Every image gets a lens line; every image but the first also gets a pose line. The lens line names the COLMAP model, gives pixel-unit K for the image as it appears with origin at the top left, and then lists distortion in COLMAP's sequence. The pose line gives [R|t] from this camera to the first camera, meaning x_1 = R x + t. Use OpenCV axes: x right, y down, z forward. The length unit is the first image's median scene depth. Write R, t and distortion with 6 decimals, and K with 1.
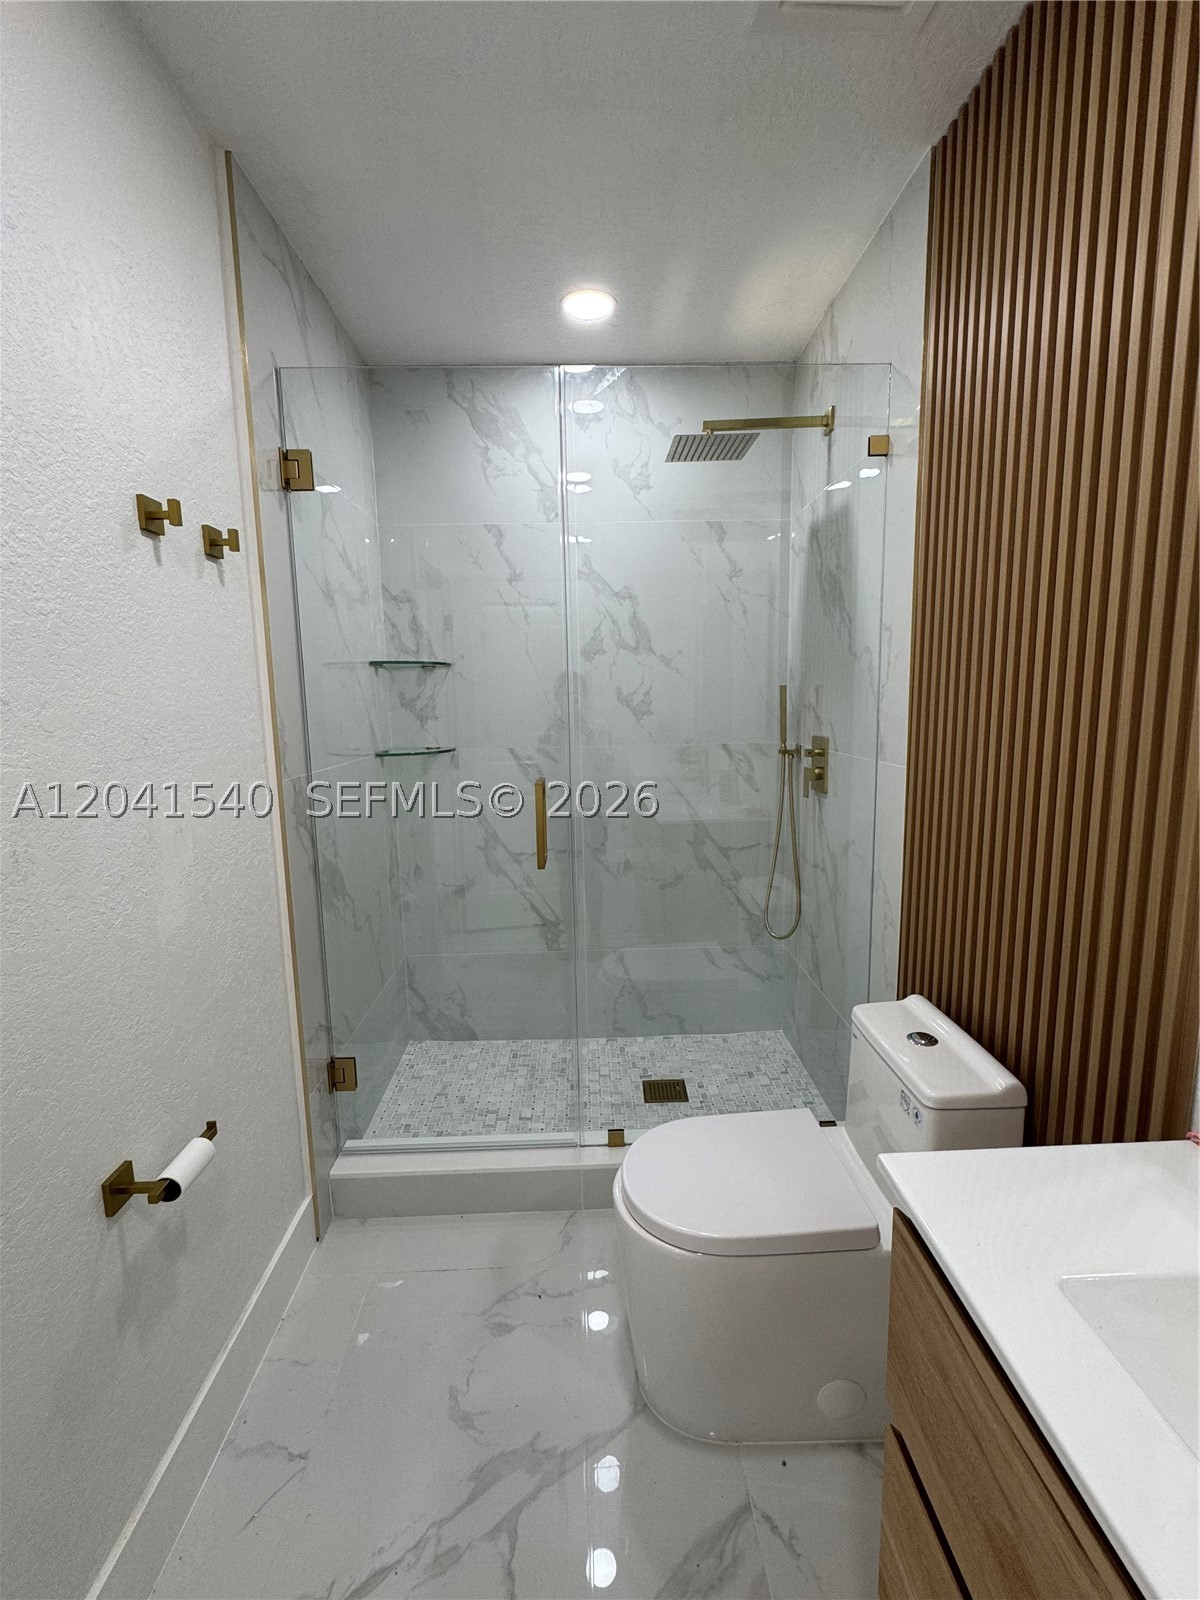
lens RADIAL K [[695.0, 0, 600.0], [0, 695.0, 800.0], [0, 0, 1]] dist [-0.001898, -0.000304]
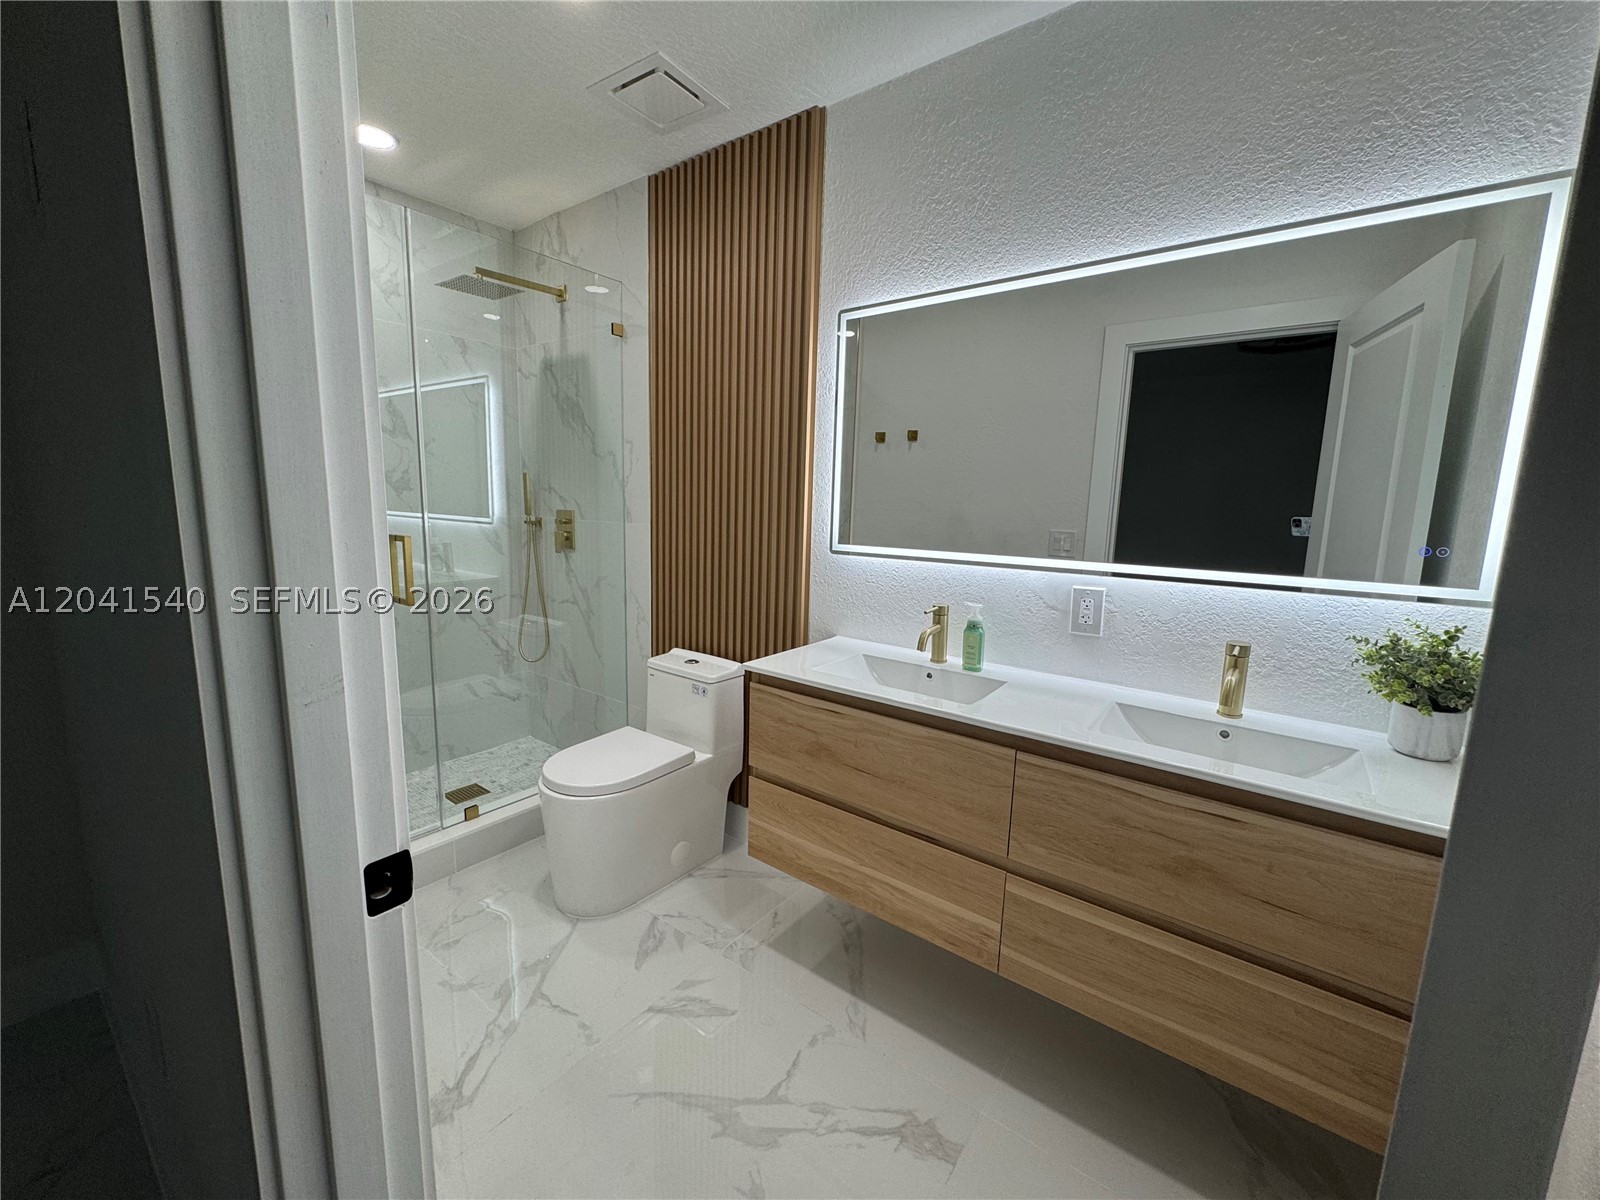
lens RADIAL K [[641.1, 0, 790.8], [0, 641.1, 603.8], [0, 0, 1]] dist [-0.000340, 0.000257]
pose [[0.630191, -0.084493, 0.771829, -0.450334], [0.071888, 0.996141, 0.050353, 0.071883], [-0.773105, 0.023753, 0.633833, -0.211619]]
